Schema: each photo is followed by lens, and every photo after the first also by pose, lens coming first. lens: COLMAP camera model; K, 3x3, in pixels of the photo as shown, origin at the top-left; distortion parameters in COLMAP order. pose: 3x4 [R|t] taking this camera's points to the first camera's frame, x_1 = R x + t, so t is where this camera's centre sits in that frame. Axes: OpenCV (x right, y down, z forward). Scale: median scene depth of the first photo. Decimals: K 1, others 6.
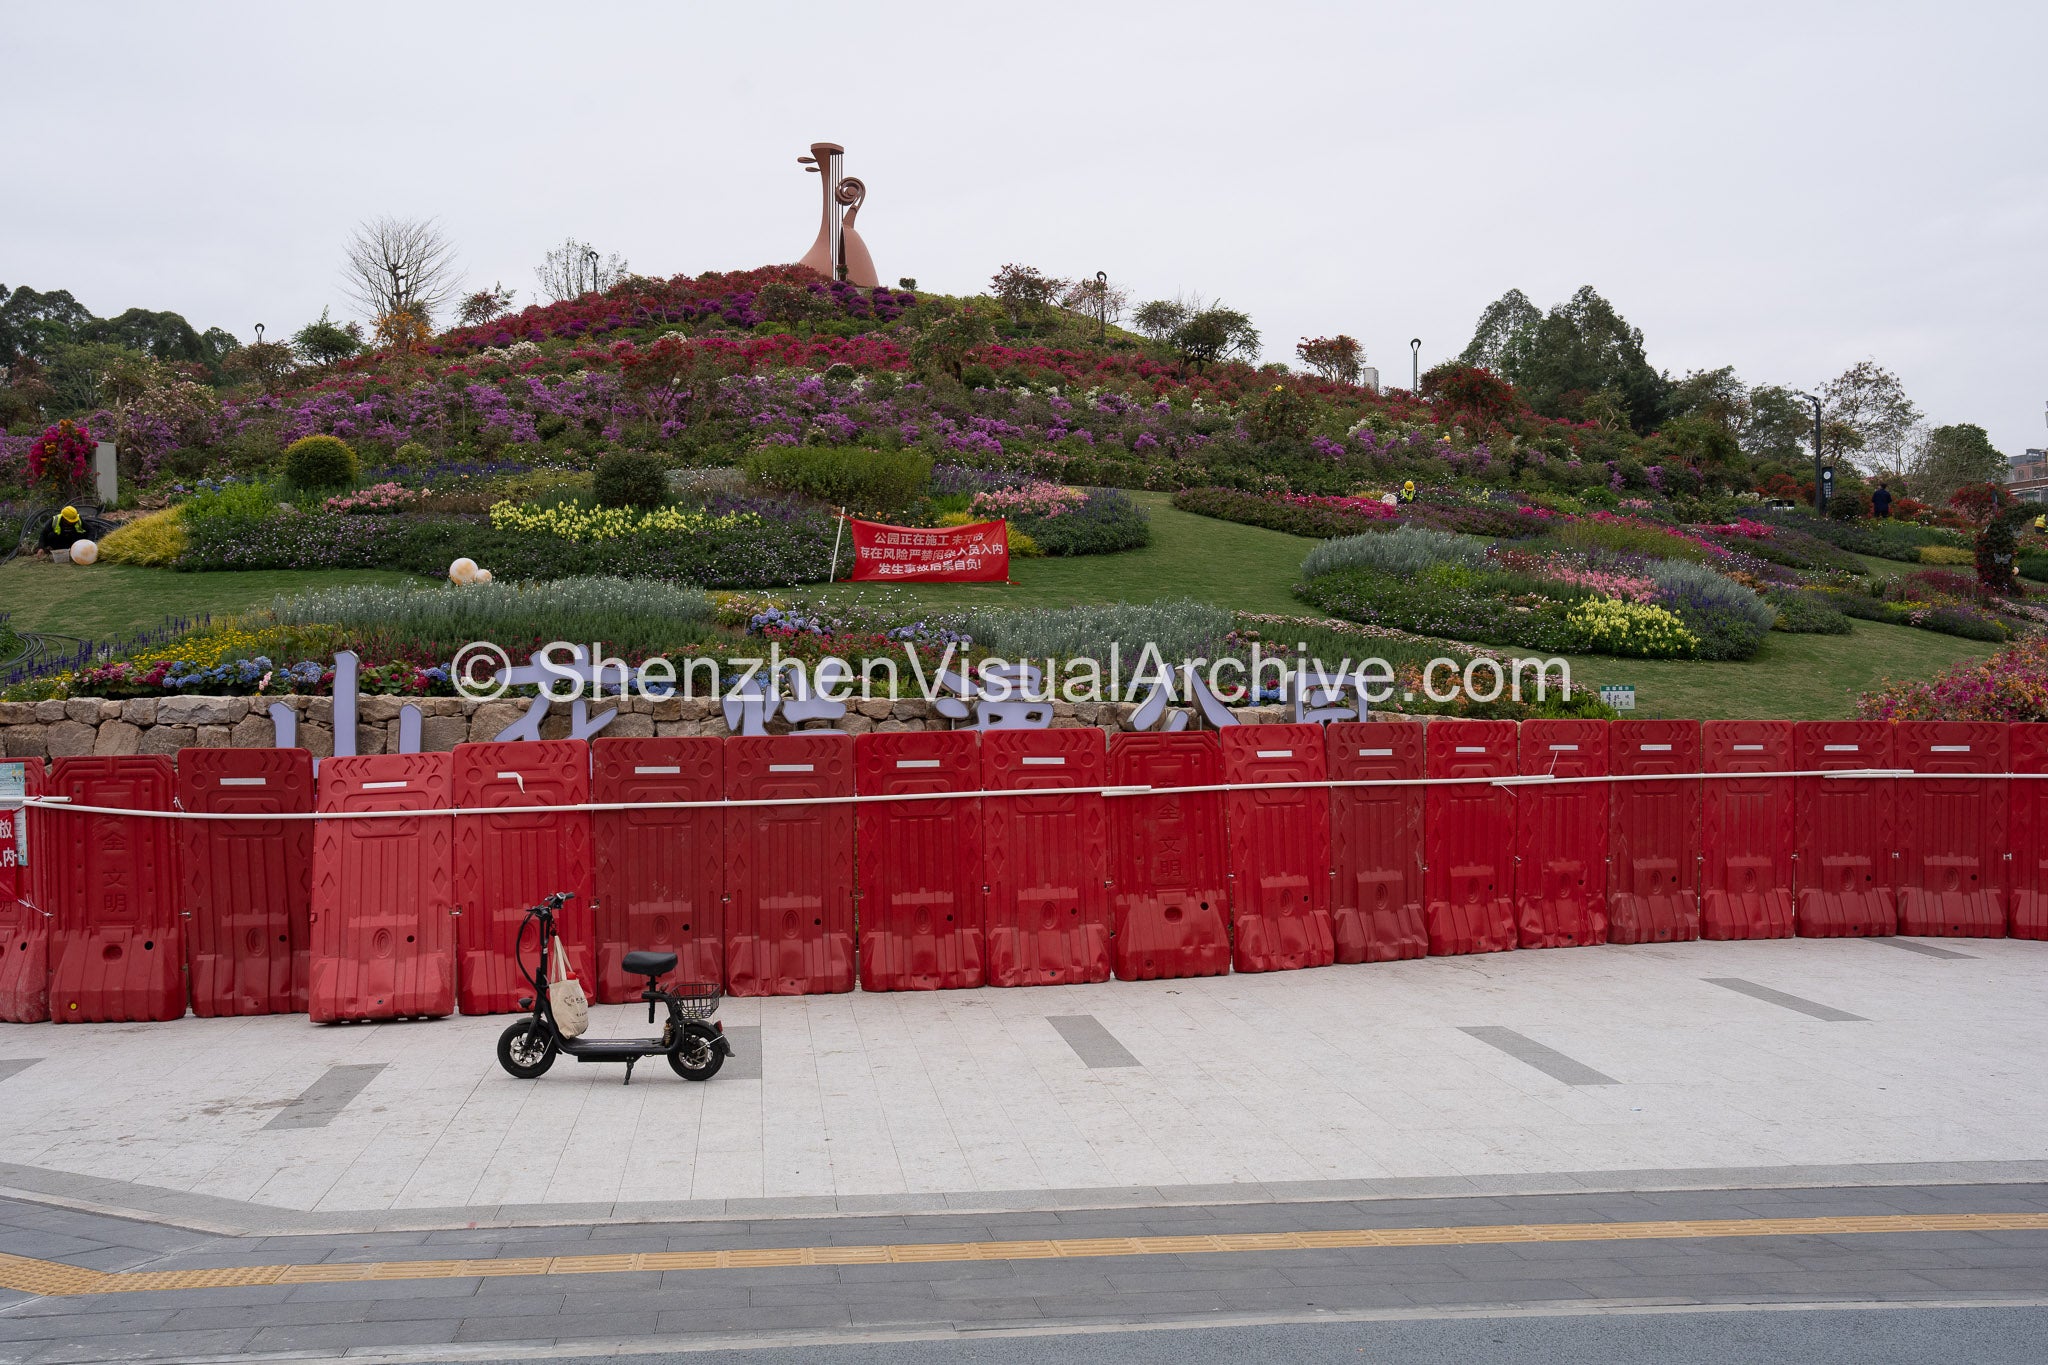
lens RADIAL K [[2080.0, 0, 1024.0], [0, 2080.0, 682.5], [0, 0, 1]] dist [-0.011761, 0.146759]
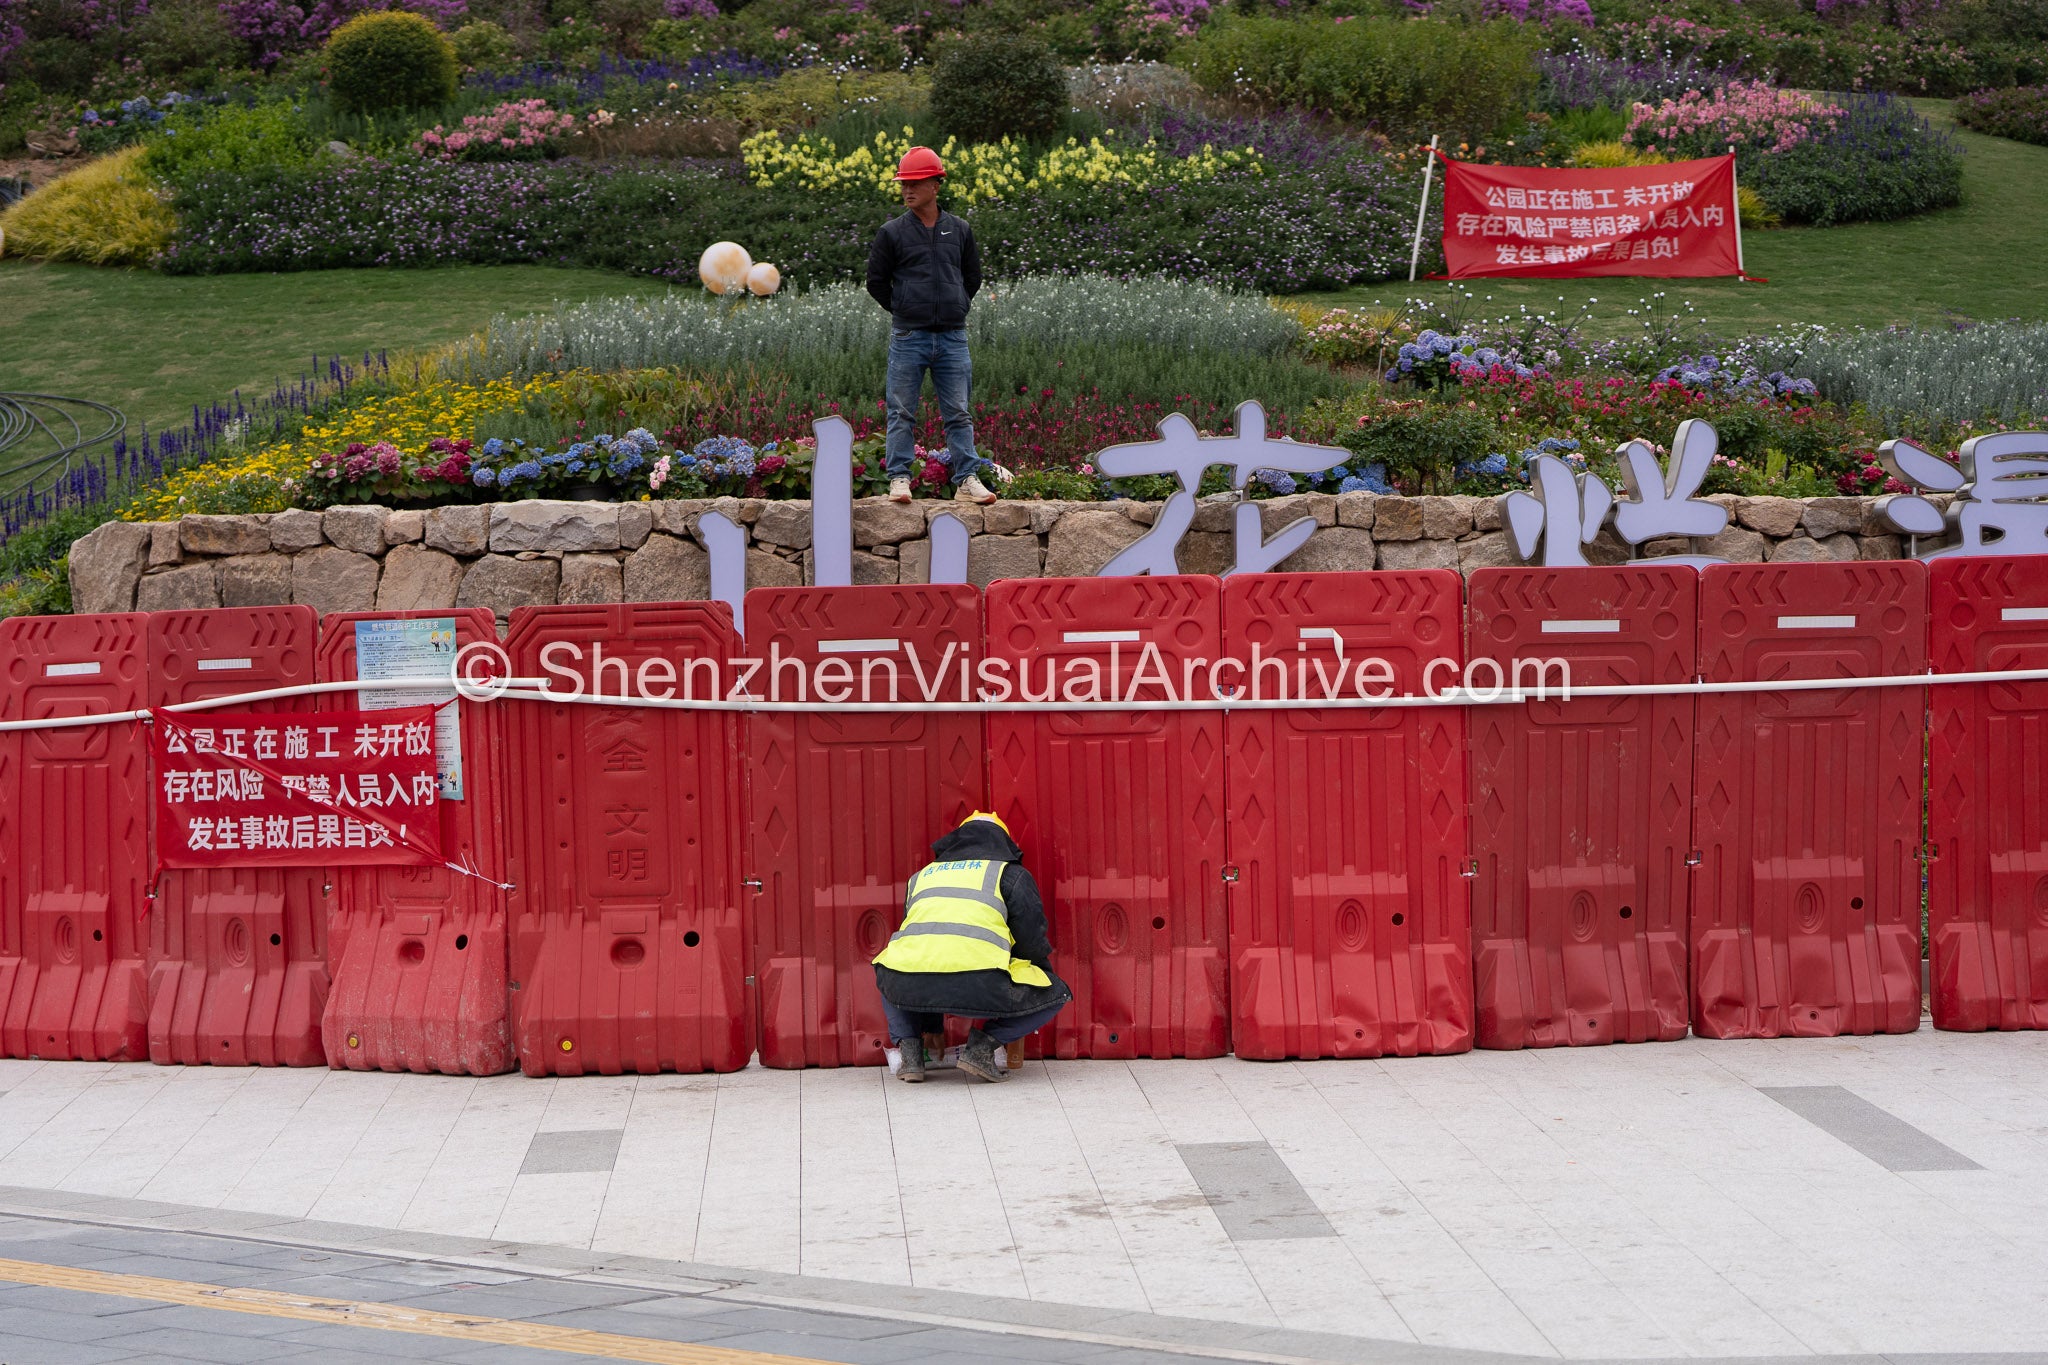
lens RADIAL K [[4152.2, 0, 1024.0], [0, 4152.2, 682.5], [0, 0, 1]] dist [-0.001542, -0.194862]
pose [[0.997358, -0.003609, -0.072549, -0.111710], [0.007128, 0.998807, 0.048302, 0.001348], [0.072289, -0.048692, 0.996194, -0.046840]]
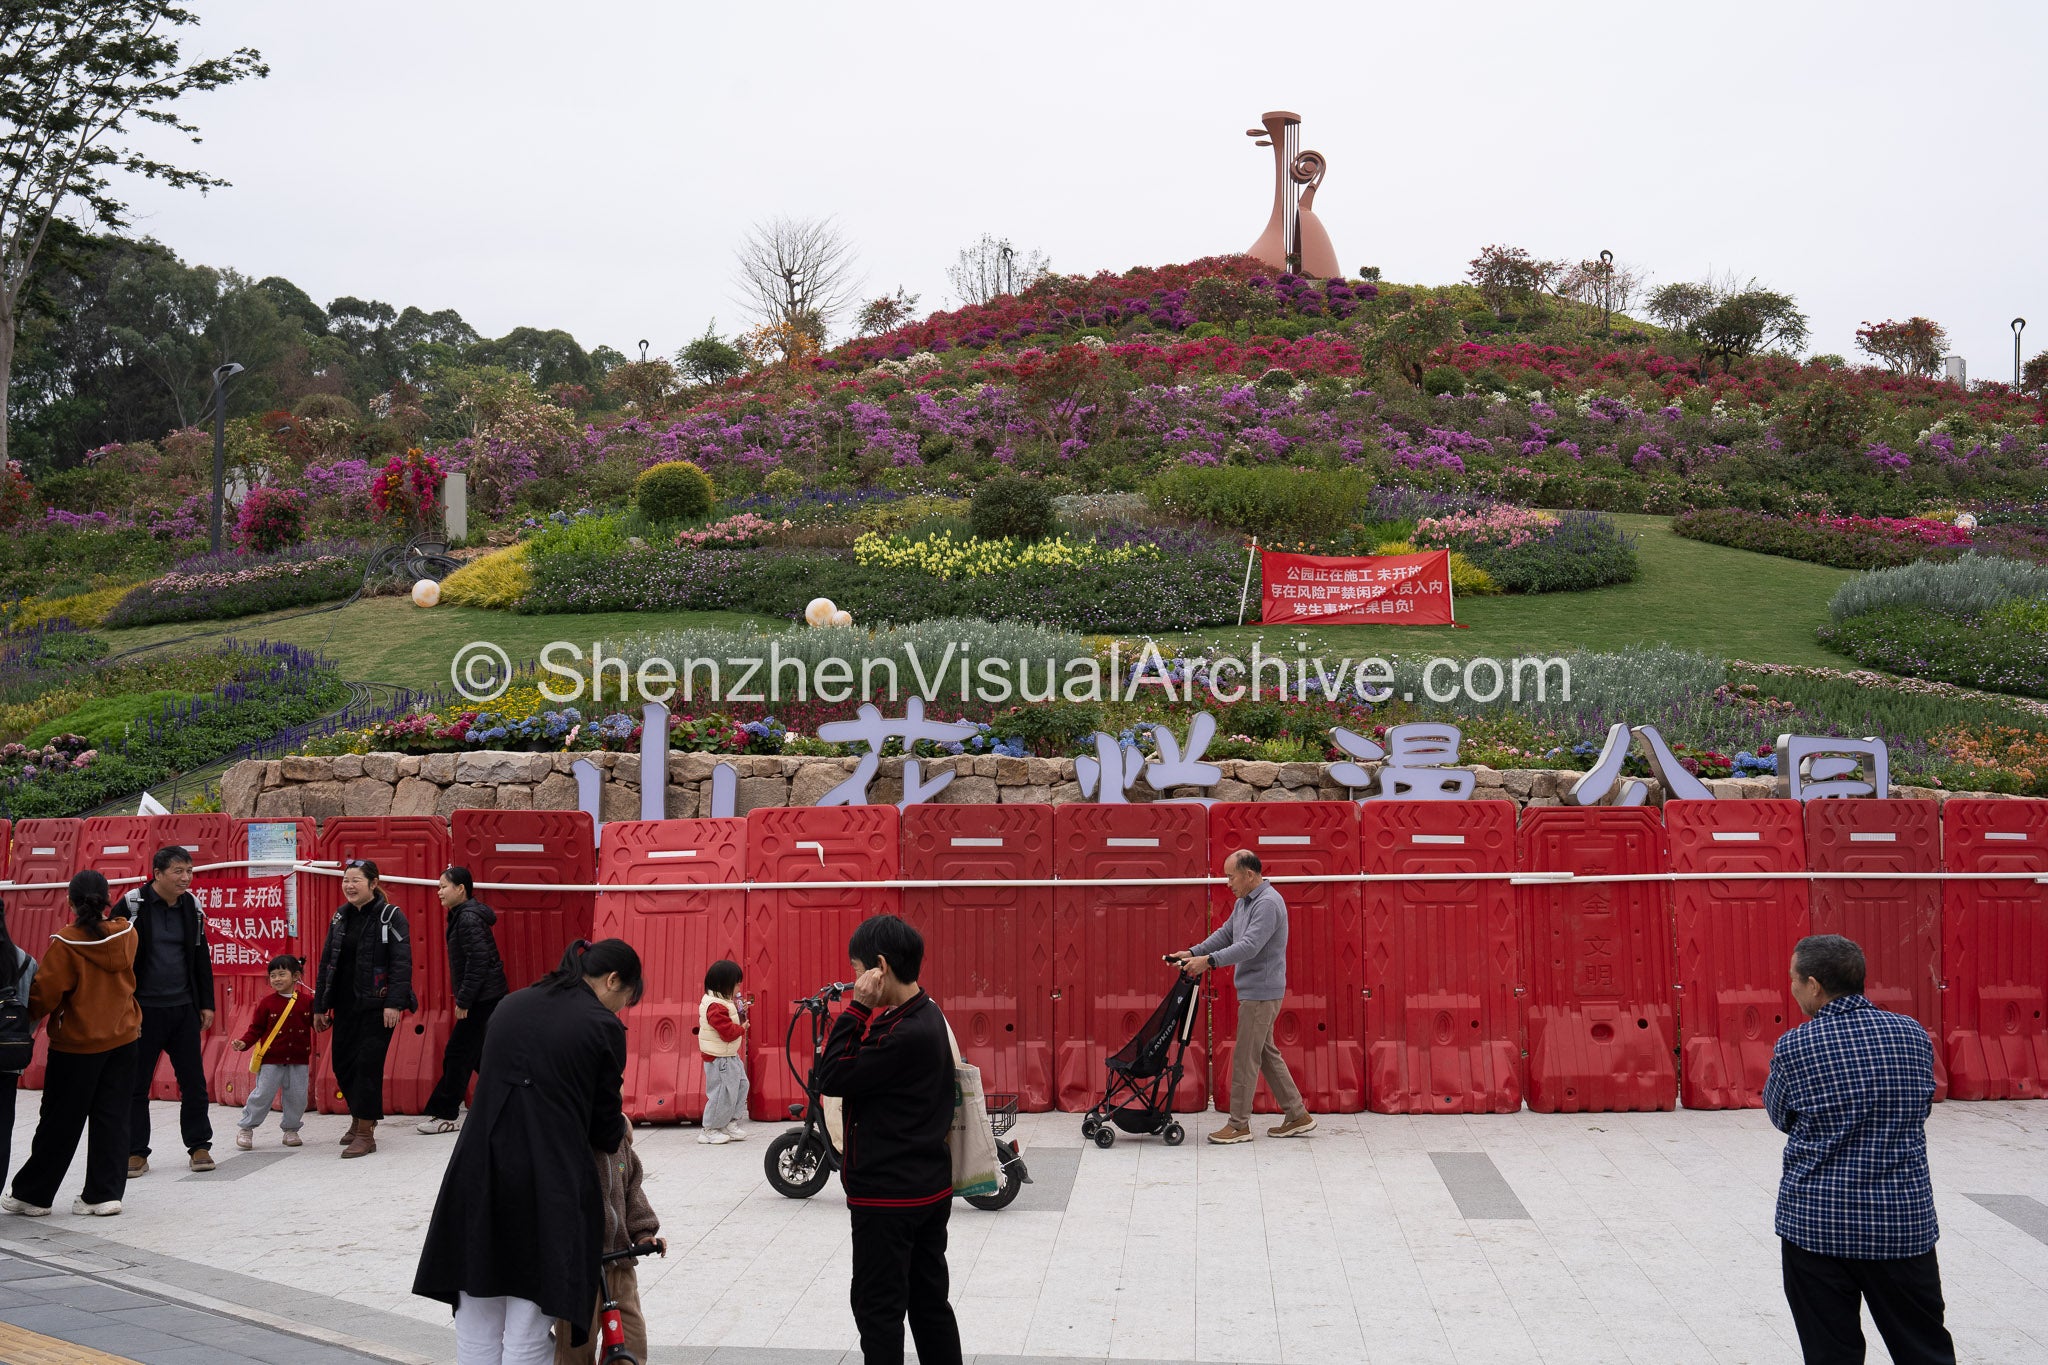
lens RADIAL K [[2440.6, 0, 1024.0], [0, 2440.6, 682.5], [0, 0, 1]] dist [0.065238, 0.080664]
pose [[0.979681, 0.003916, -0.200523, 0.020402], [-0.009036, 0.999656, -0.024627, 0.000405], [0.200358, 0.025939, 0.979379, 0.007581]]
